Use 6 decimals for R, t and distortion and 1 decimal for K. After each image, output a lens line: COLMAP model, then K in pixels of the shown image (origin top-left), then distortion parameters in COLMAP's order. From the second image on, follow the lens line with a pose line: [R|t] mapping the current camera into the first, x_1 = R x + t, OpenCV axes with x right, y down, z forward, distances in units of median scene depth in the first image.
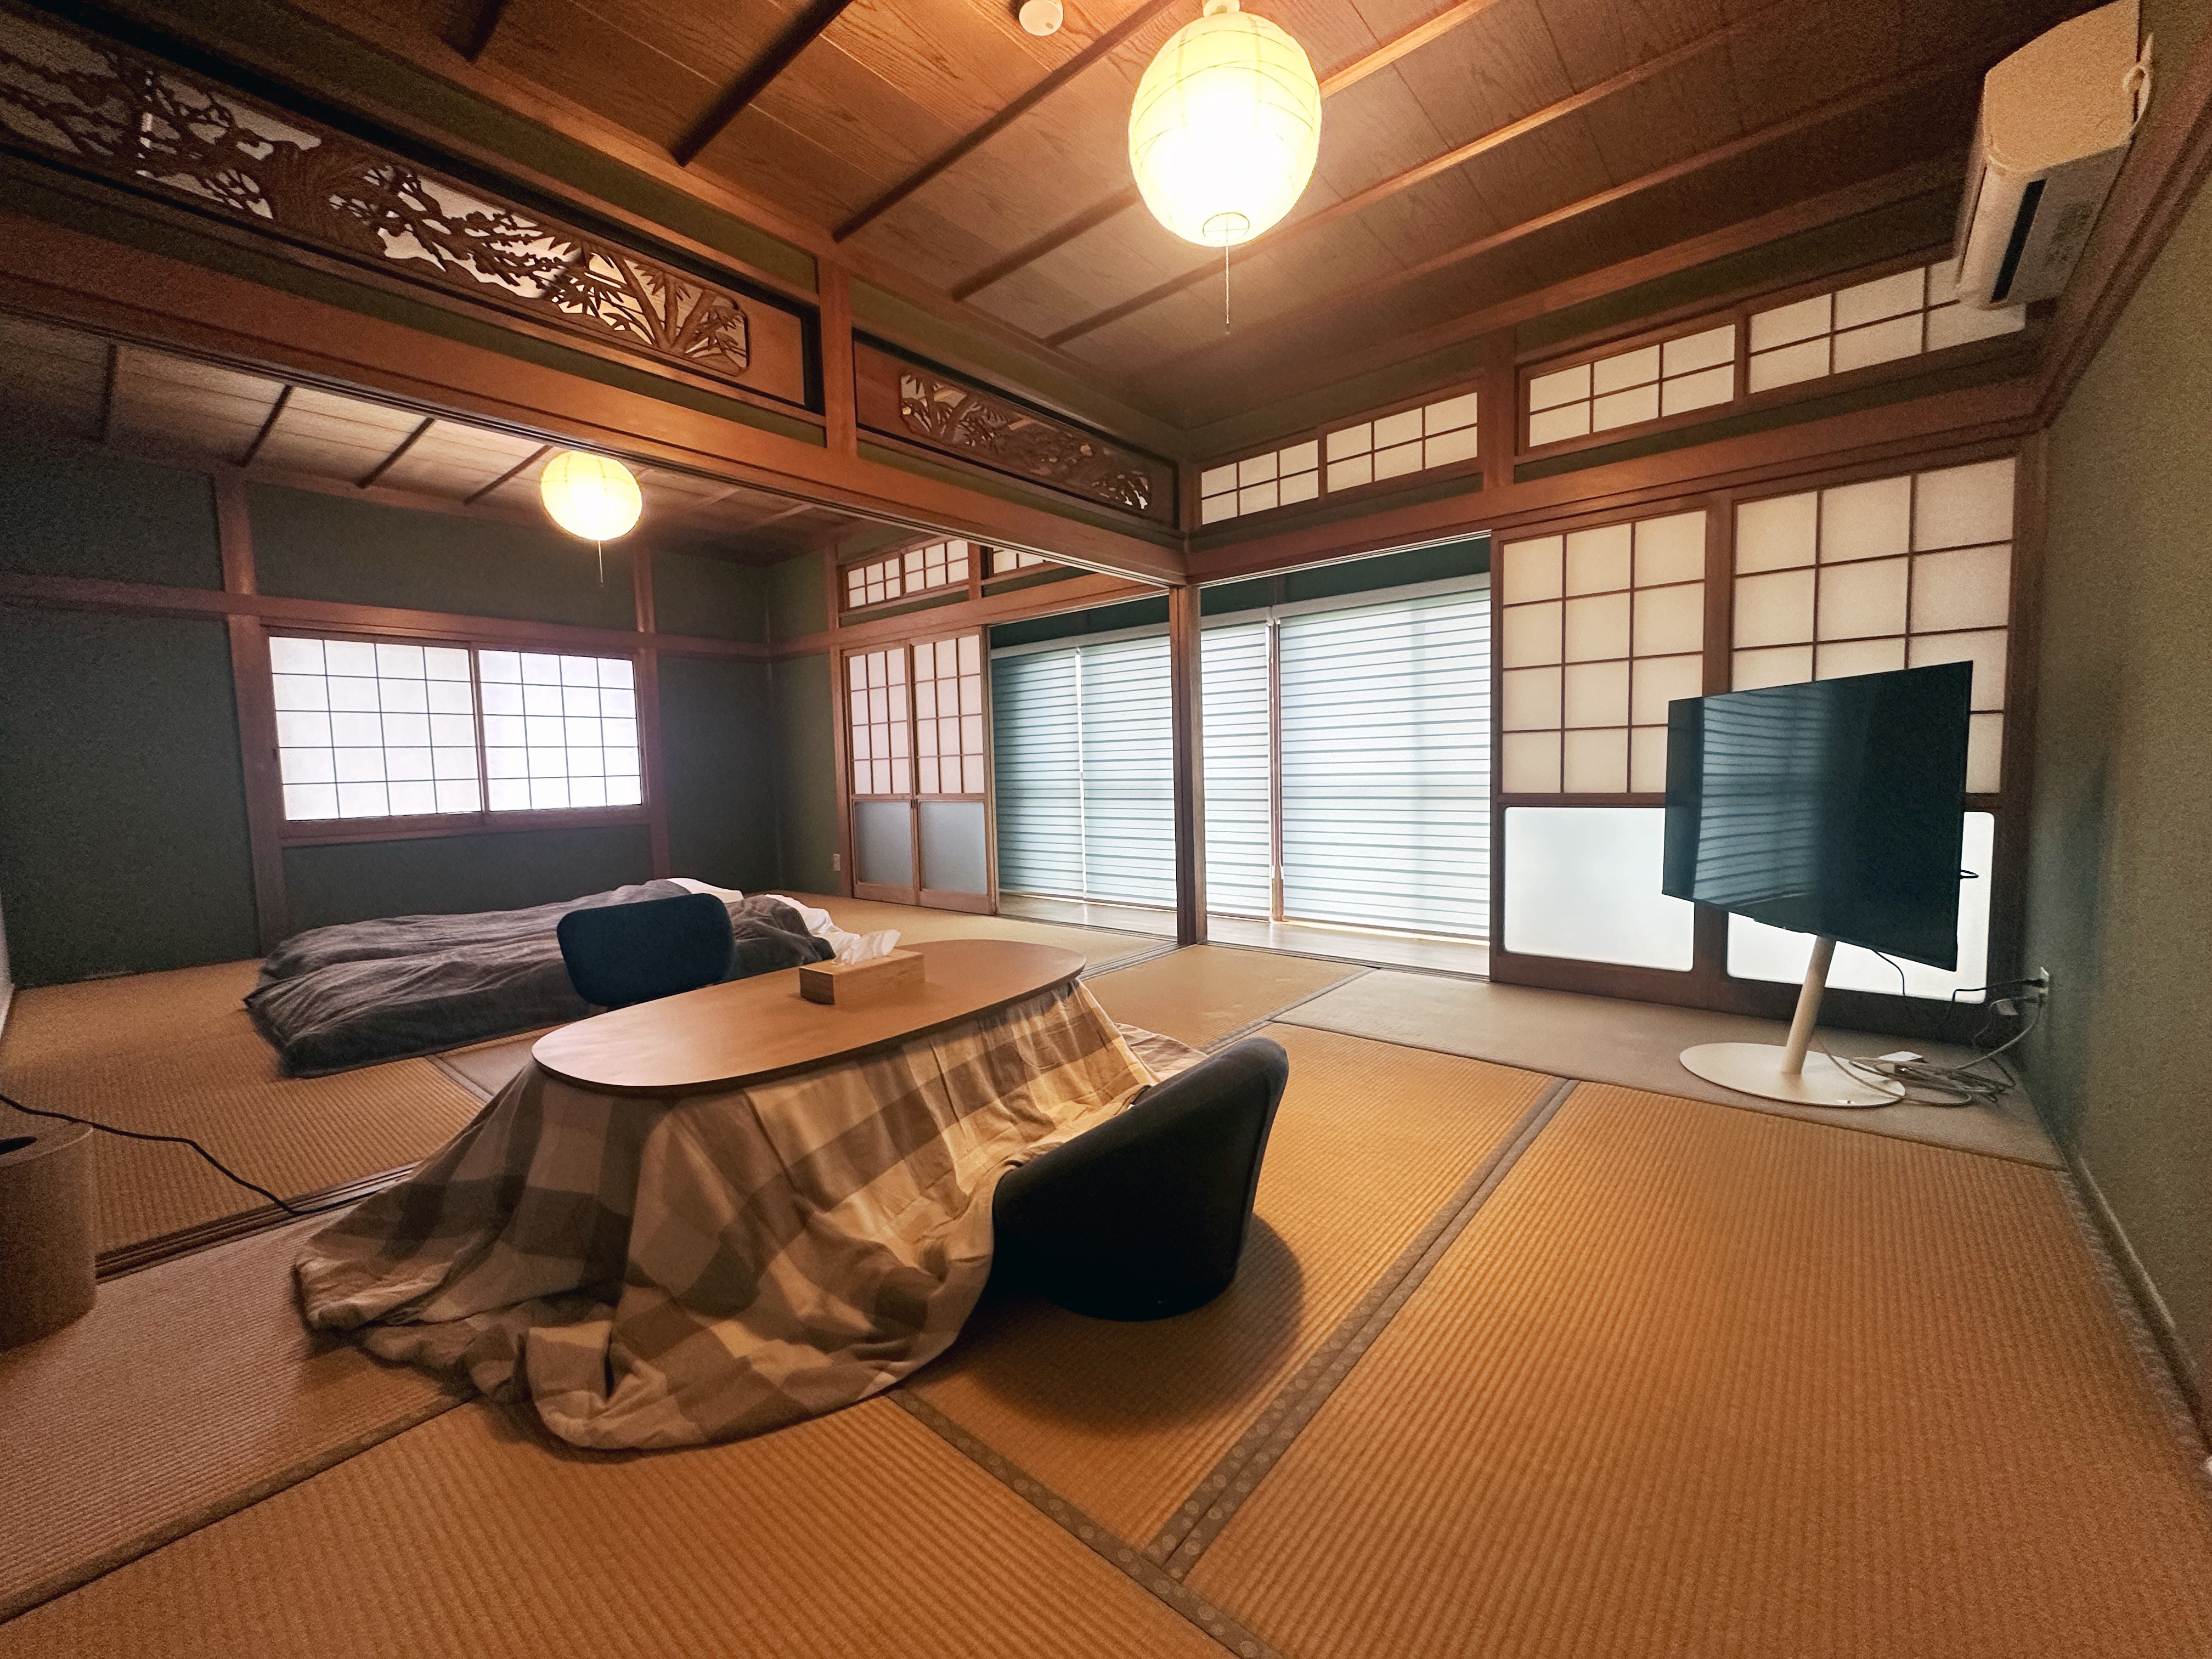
lens RADIAL K [[881.8, 0, 1111.1], [0, 881.8, 826.5], [0, 0, 1]] dist [-0.000390, -0.000002]
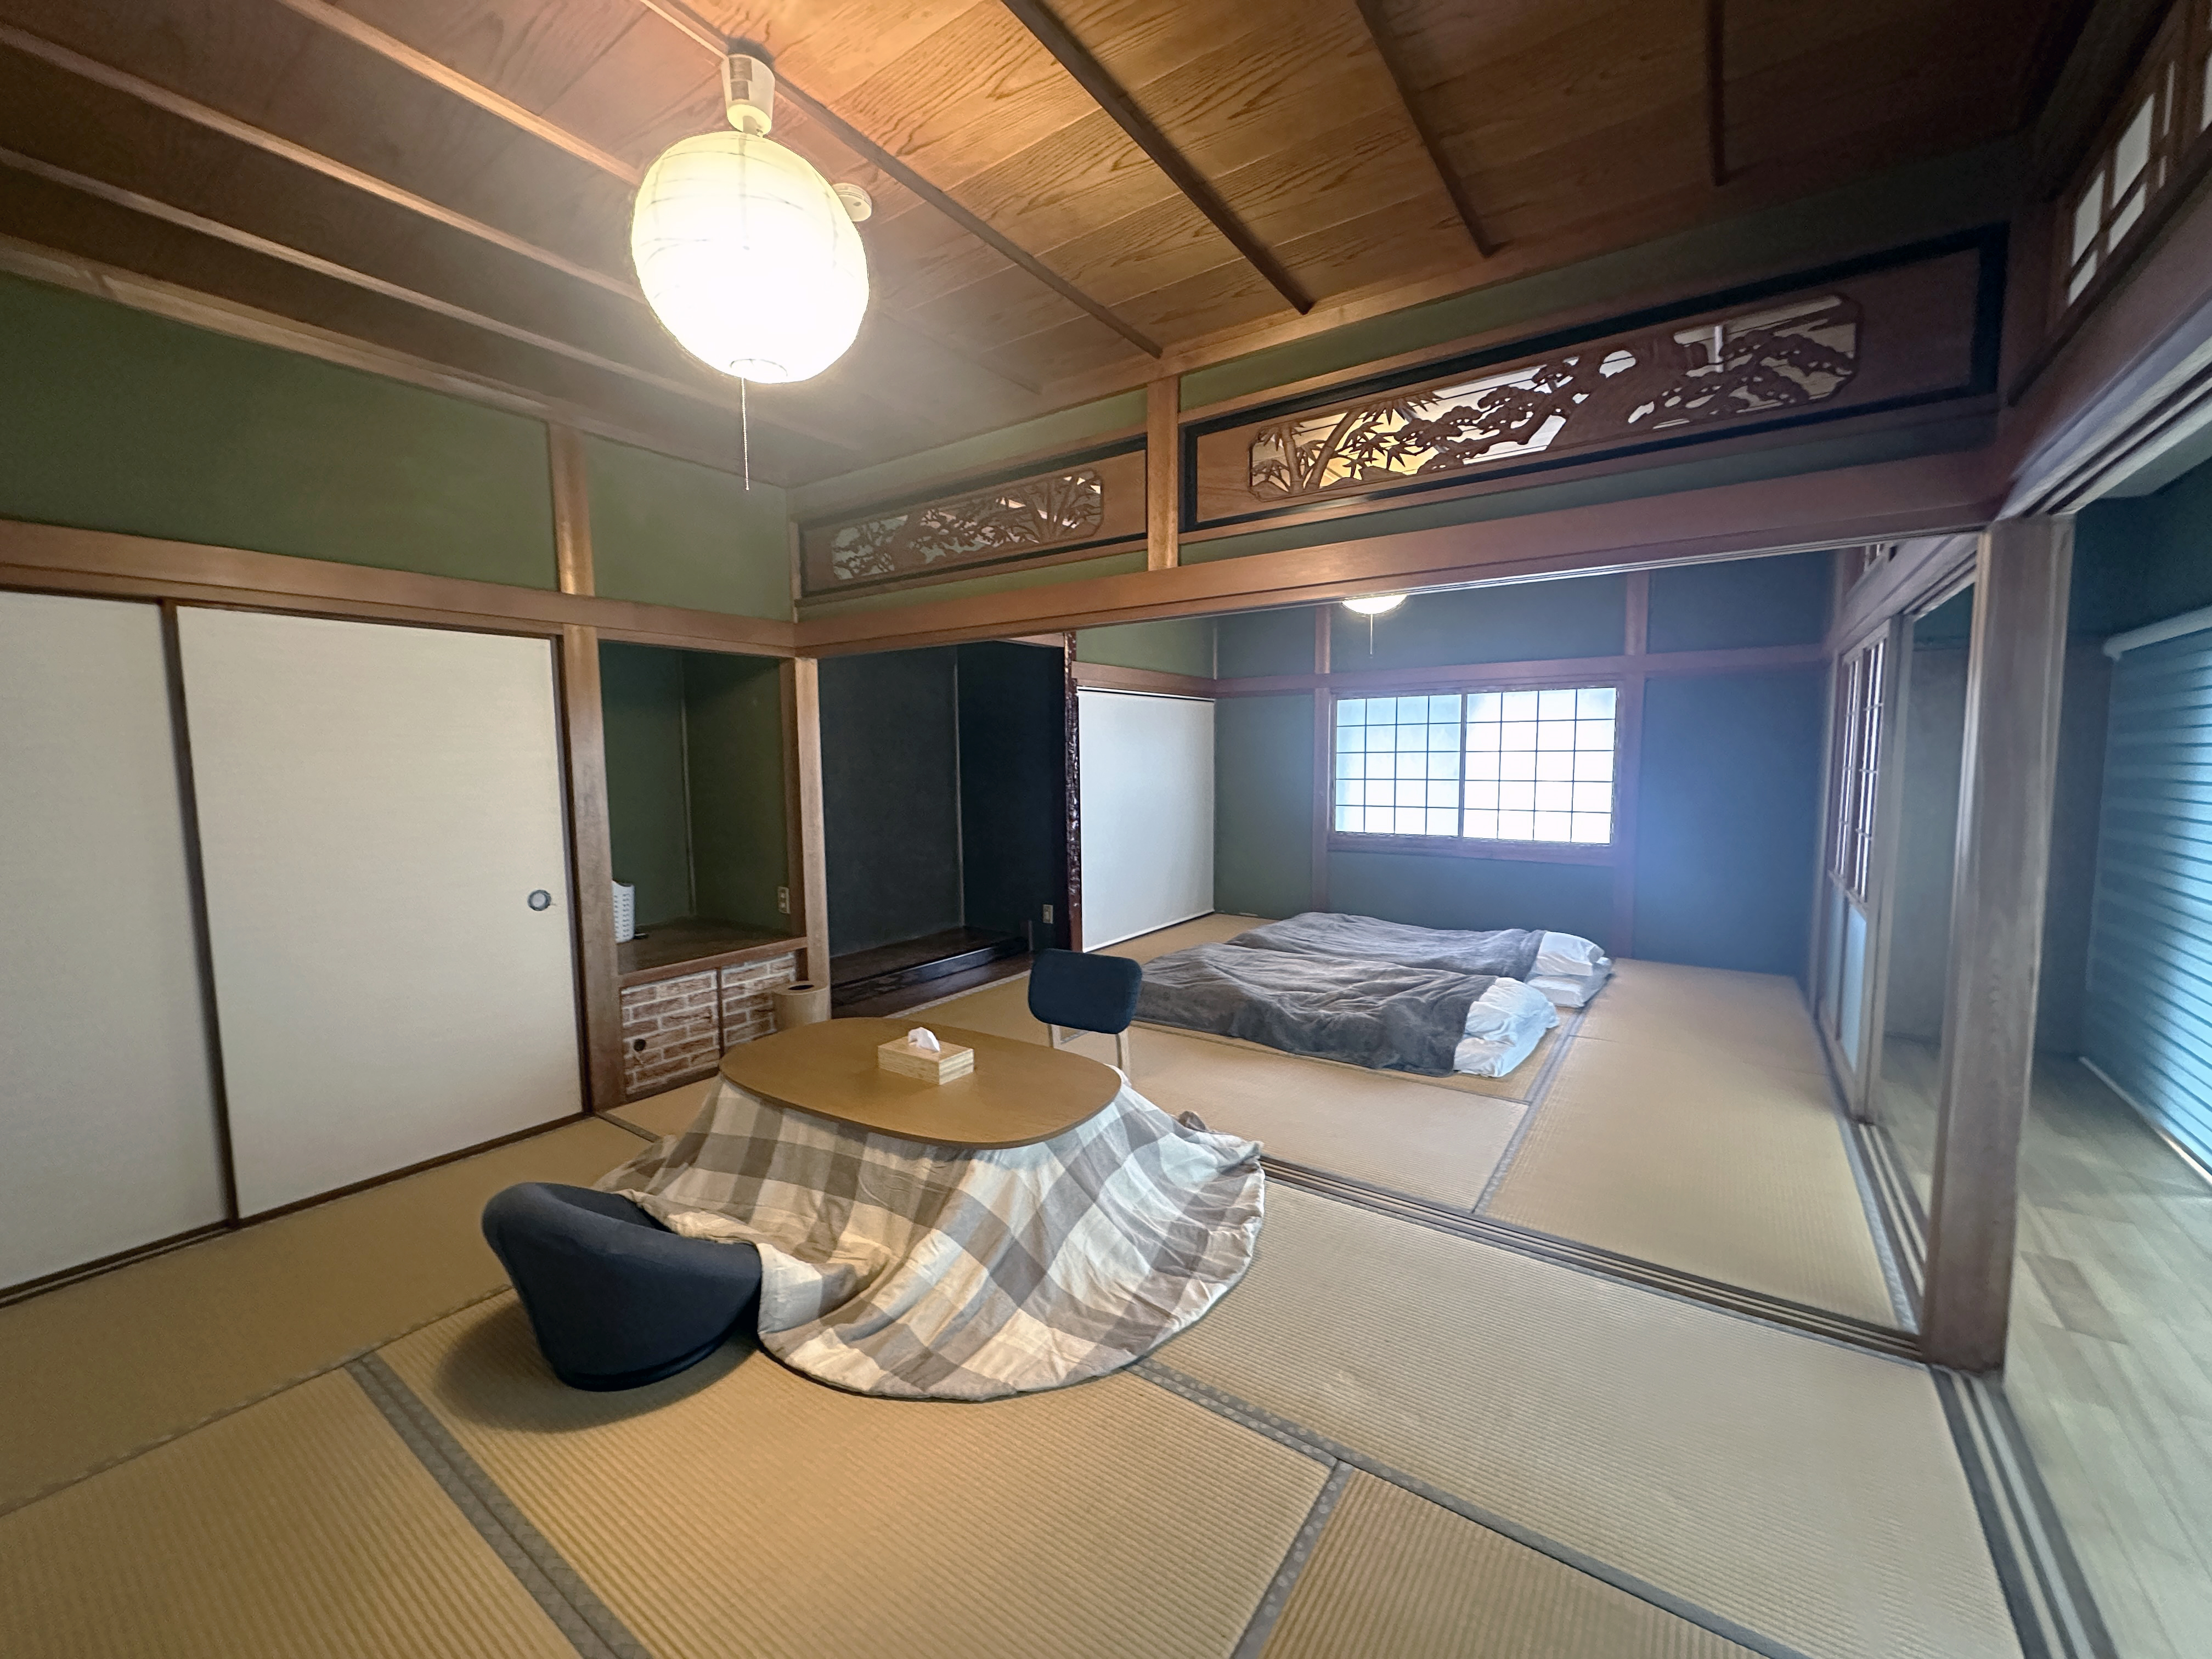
lens RADIAL K [[881.8, 0, 1109.5], [0, 881.8, 832.3], [0, 0, 1]] dist [-0.000390, -0.000002]
pose [[0.088067, 0.115136, -0.989438, 0.466955], [-0.062242, 0.991993, 0.109893, -0.150617], [0.994168, 0.051906, 0.094528, 0.560244]]
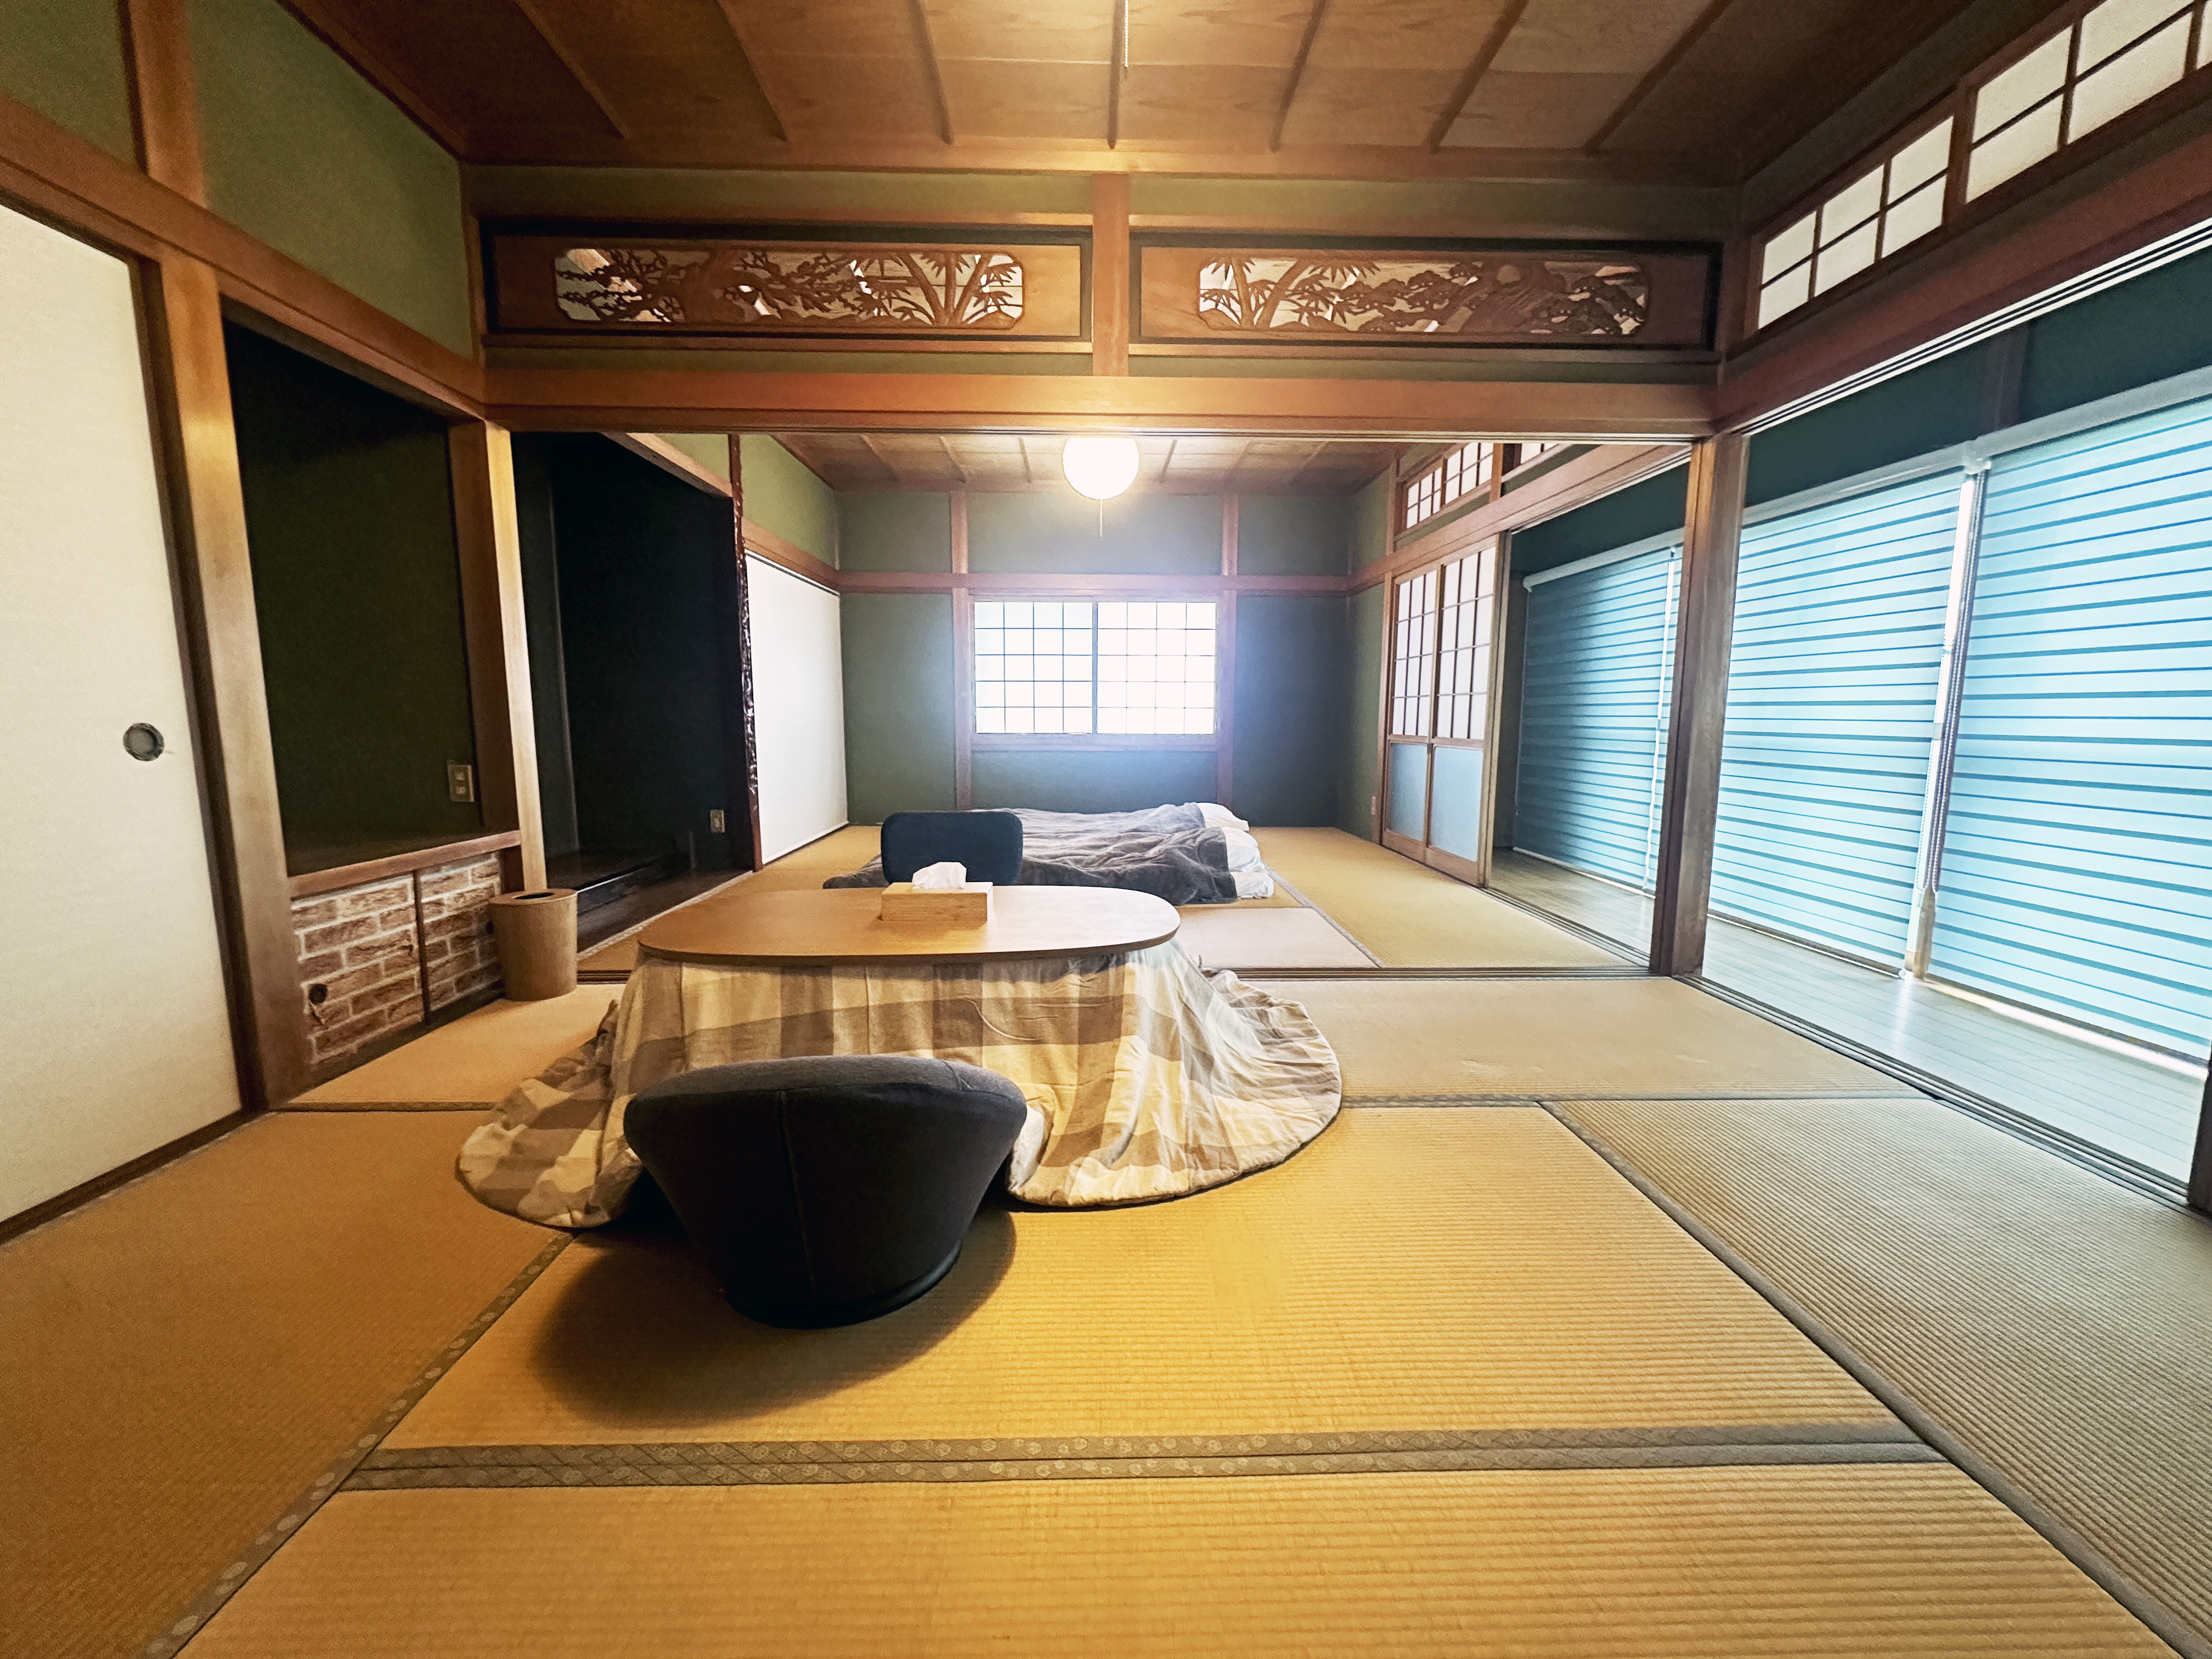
lens RADIAL K [[881.8, 0, 1103.4], [0, 881.8, 823.4], [0, 0, 1]] dist [-0.000390, -0.000002]
pose [[0.658445, 0.124105, -0.742326, 0.305928], [-0.073202, 0.992195, 0.100950, -0.021721], [0.749060, -0.012130, 0.662391, 0.226147]]
